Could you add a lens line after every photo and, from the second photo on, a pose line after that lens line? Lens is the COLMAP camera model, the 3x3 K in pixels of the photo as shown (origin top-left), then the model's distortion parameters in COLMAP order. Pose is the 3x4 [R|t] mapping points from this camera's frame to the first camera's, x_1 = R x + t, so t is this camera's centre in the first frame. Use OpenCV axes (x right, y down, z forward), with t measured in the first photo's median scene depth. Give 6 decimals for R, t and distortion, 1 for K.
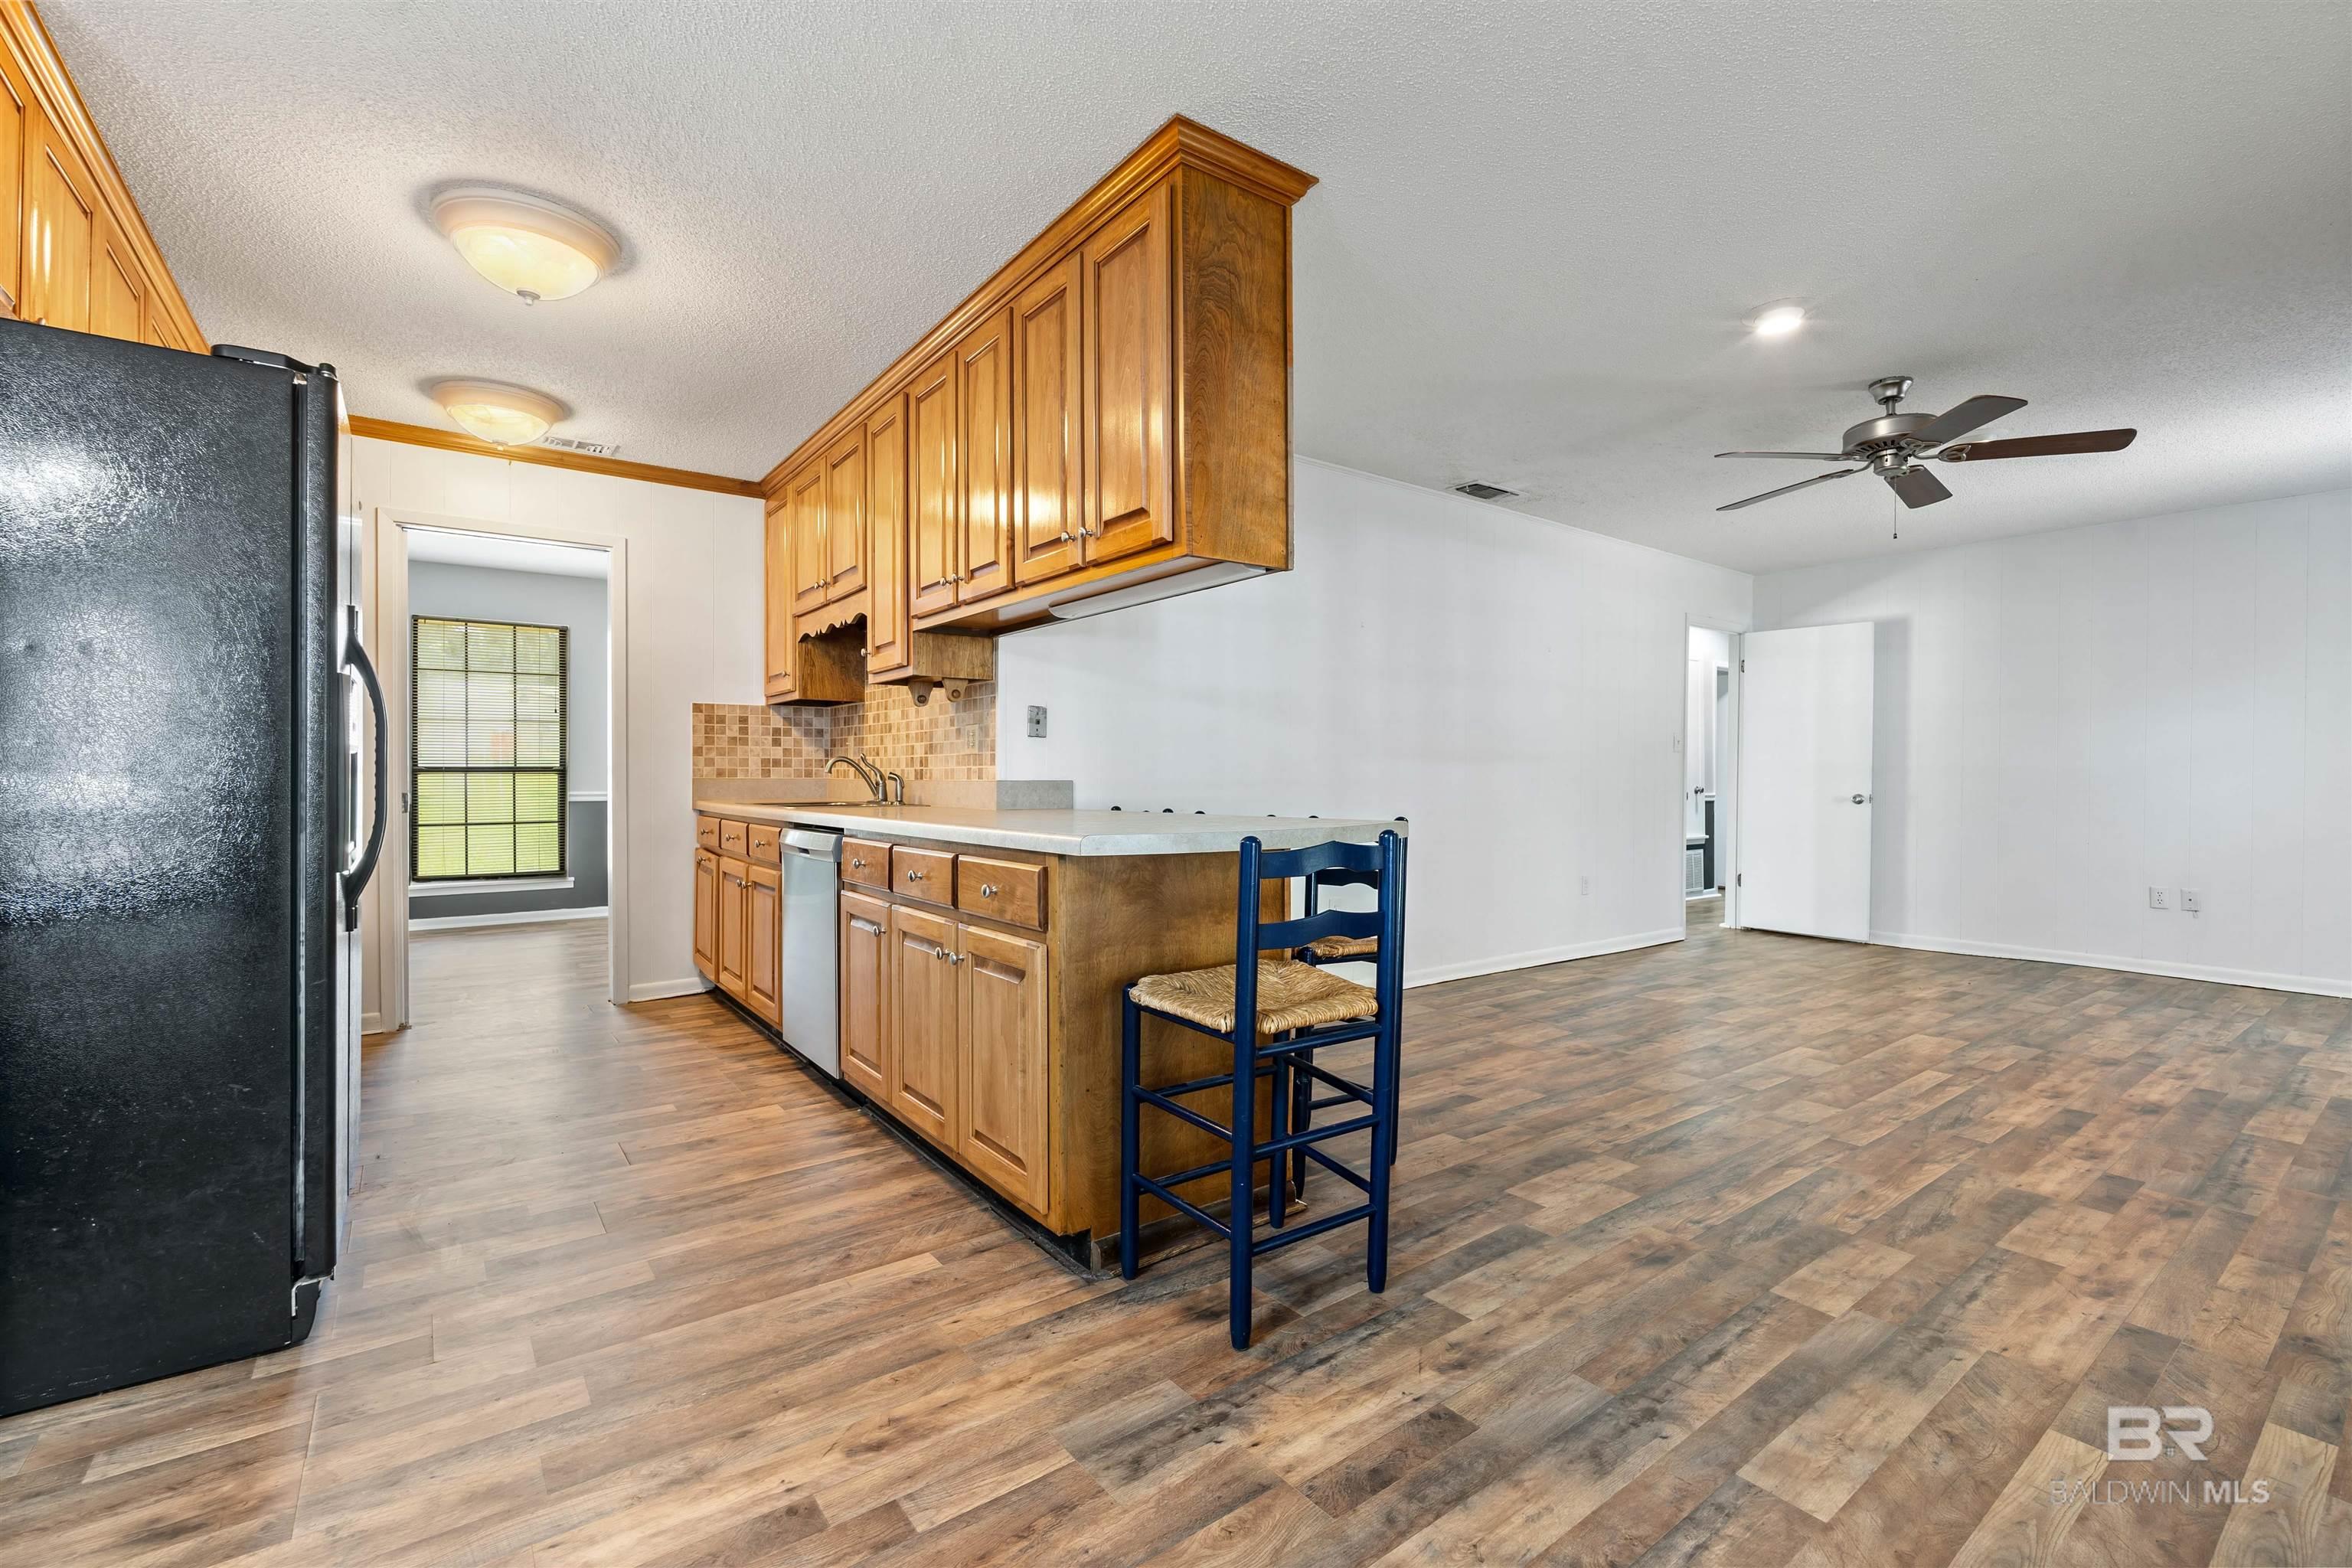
lens RADIAL K [[1030.9, 0, 1202.6], [0, 1030.9, 775.9], [0, 0, 1]] dist [-0.001887, 0.000093]
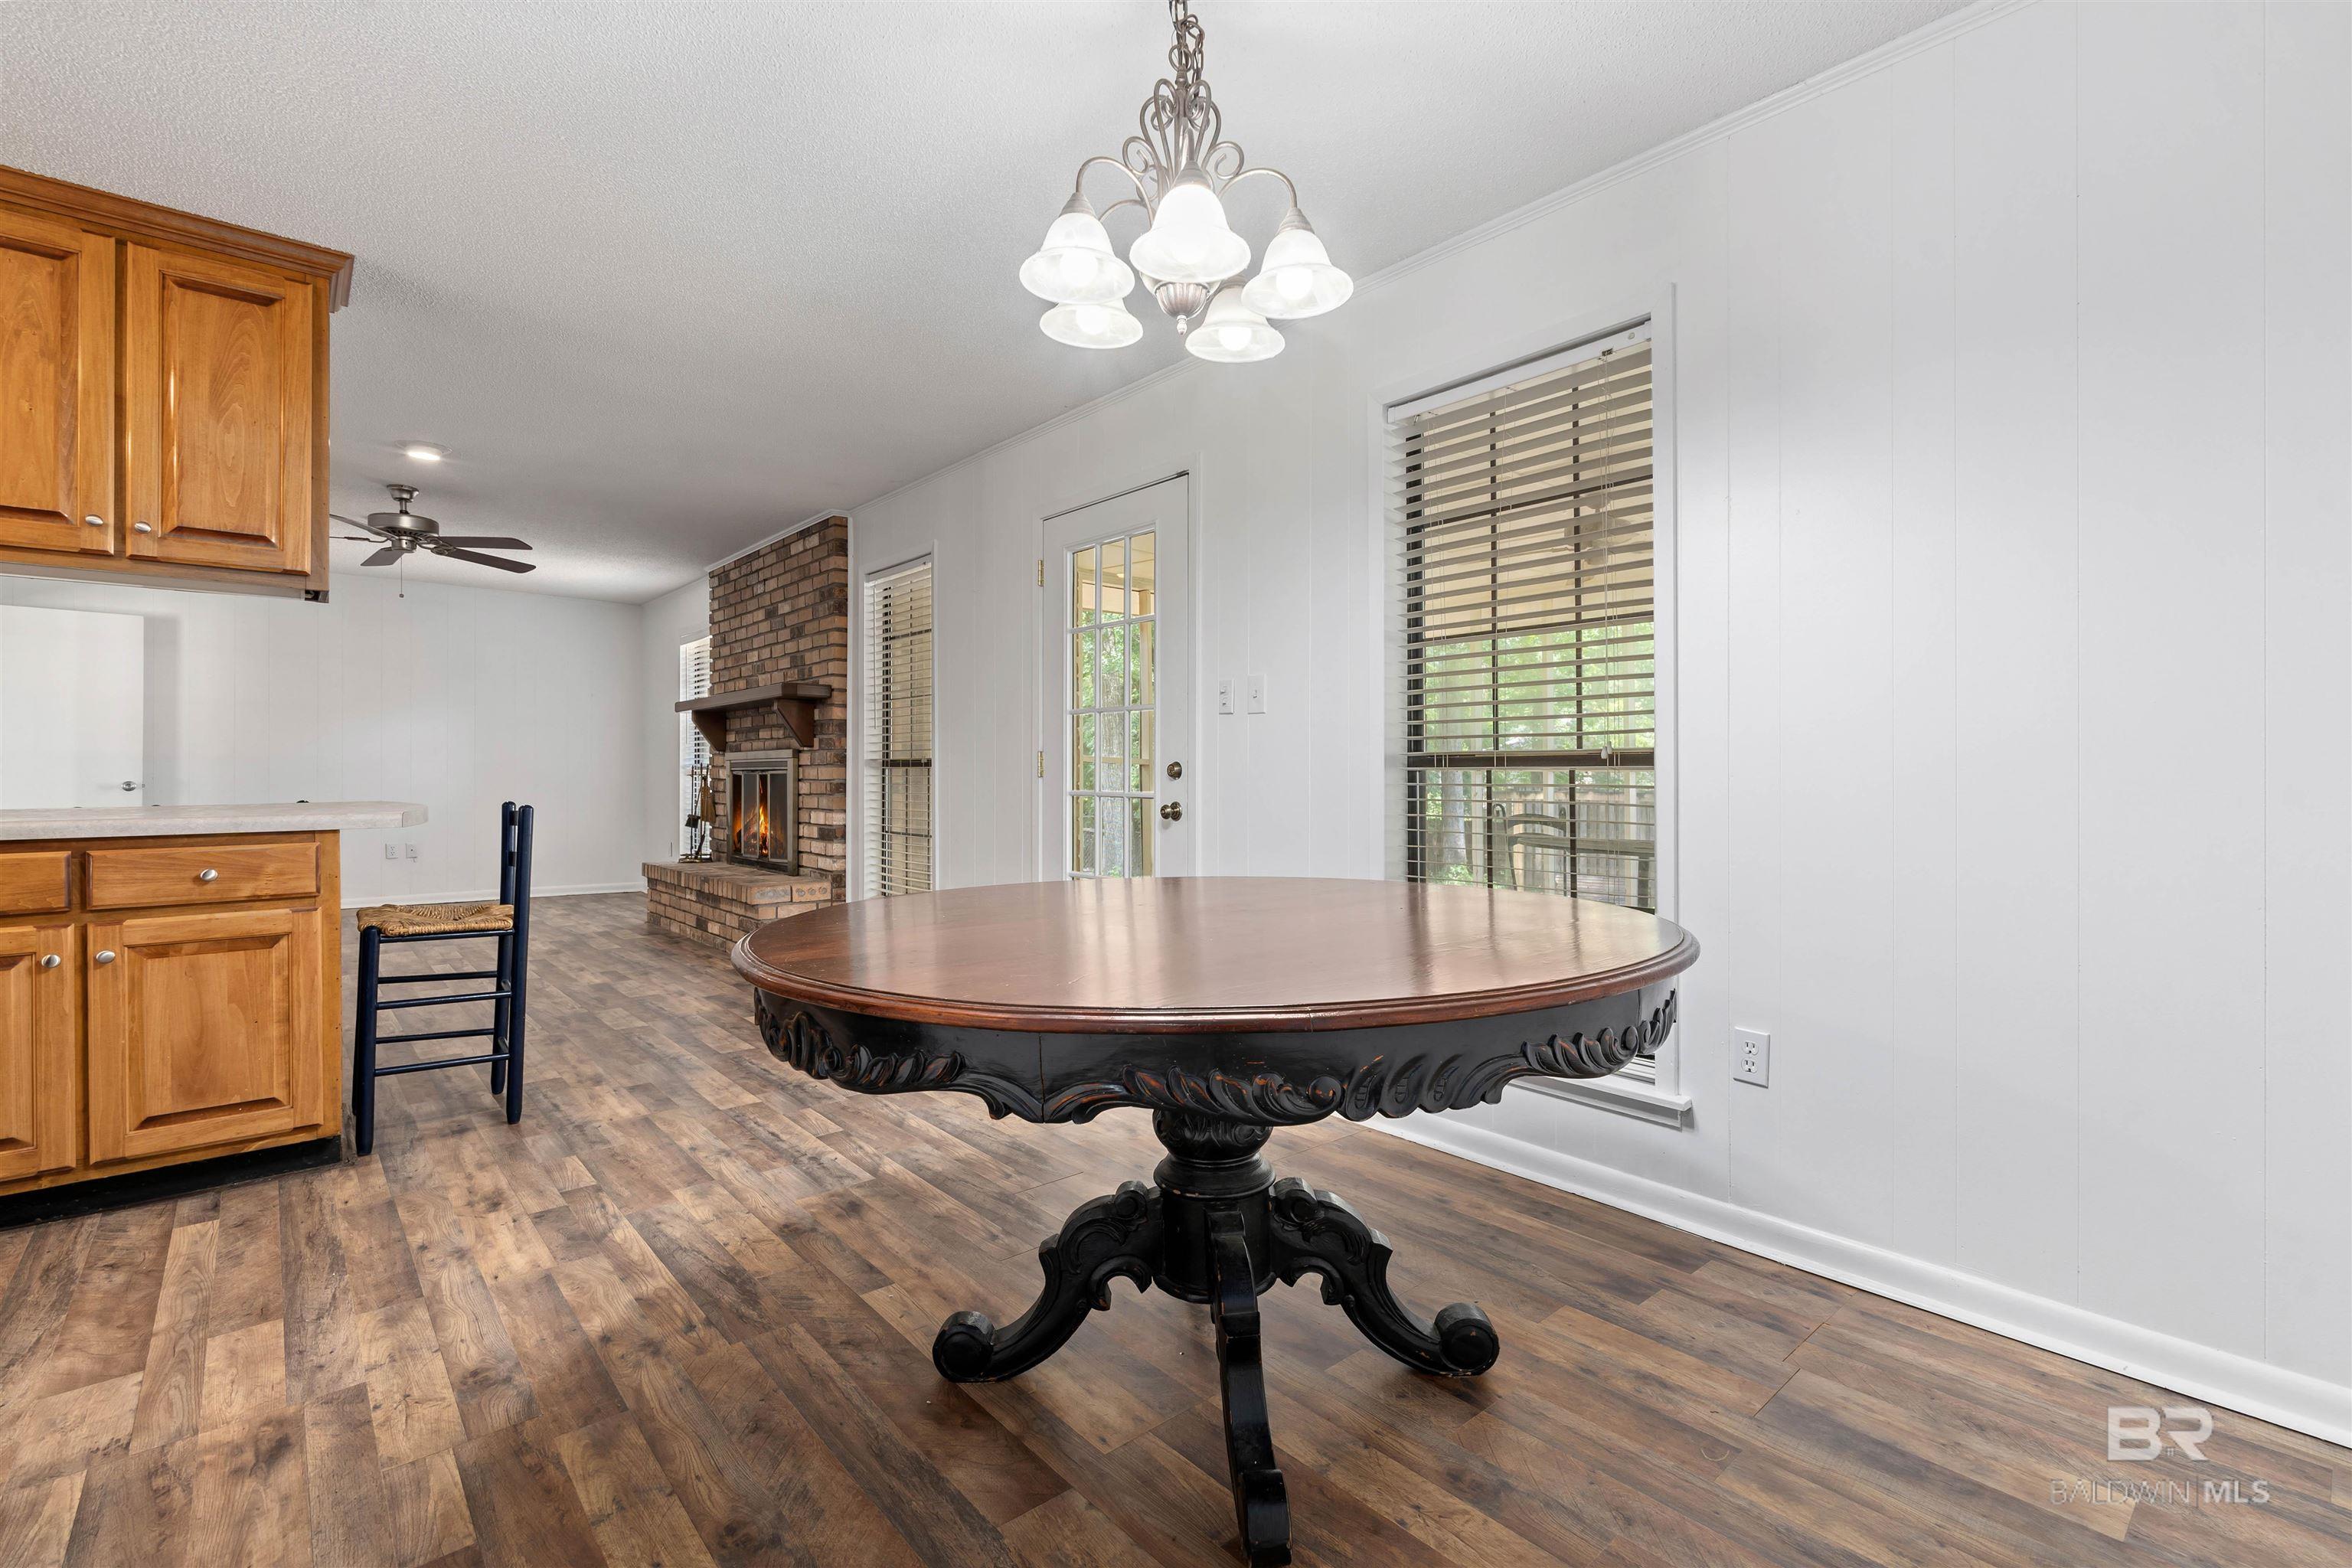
lens RADIAL K [[1030.9, 0, 1153.8], [0, 1030.9, 775.0], [0, 0, 1]] dist [-0.001887, 0.000093]
pose [[-0.051352, -0.009703, 0.998633, -0.738855], [-0.002581, 0.999951, 0.009583, -0.003667], [-0.998677, -0.002085, -0.051375, 0.037472]]
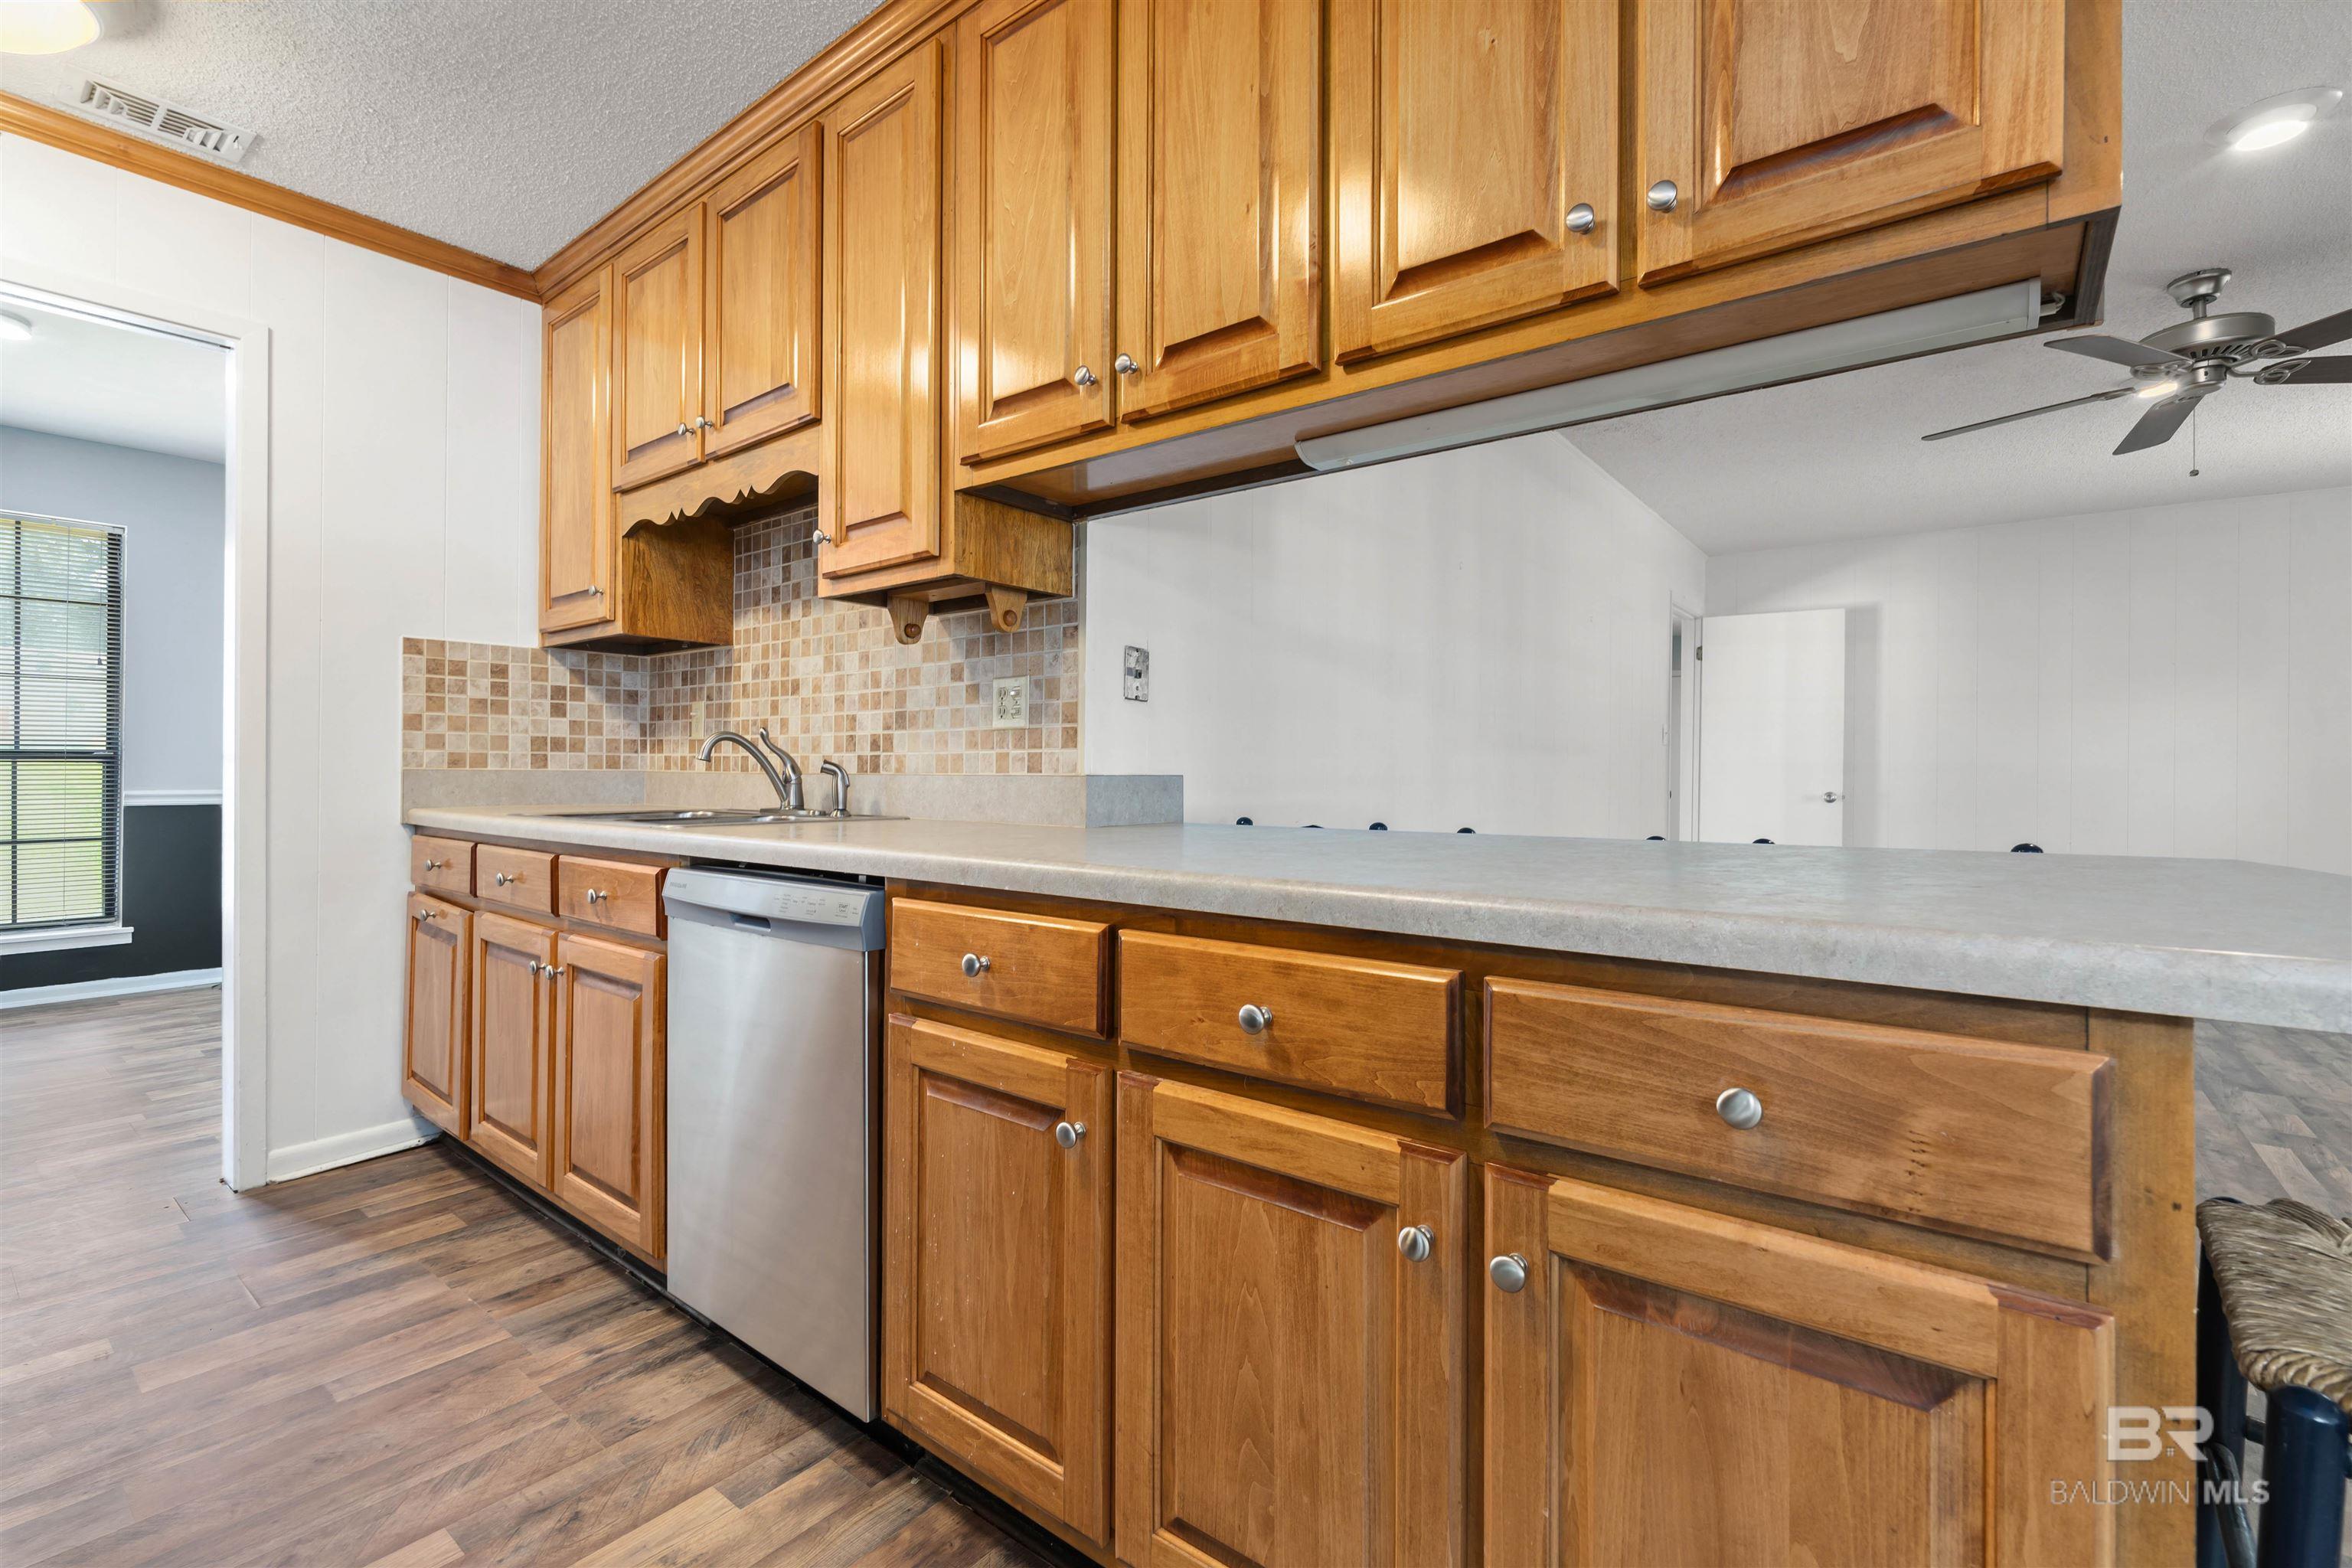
lens RADIAL K [[1030.9, 0, 1199.4], [0, 1030.9, 765.4], [0, 0, 1]] dist [-0.001887, 0.000093]
pose [[0.965997, 0.005915, 0.258487, -0.257273], [-0.004353, 0.999969, -0.006614, 0.002391], [-0.258518, 0.005264, 0.965992, 0.400074]]
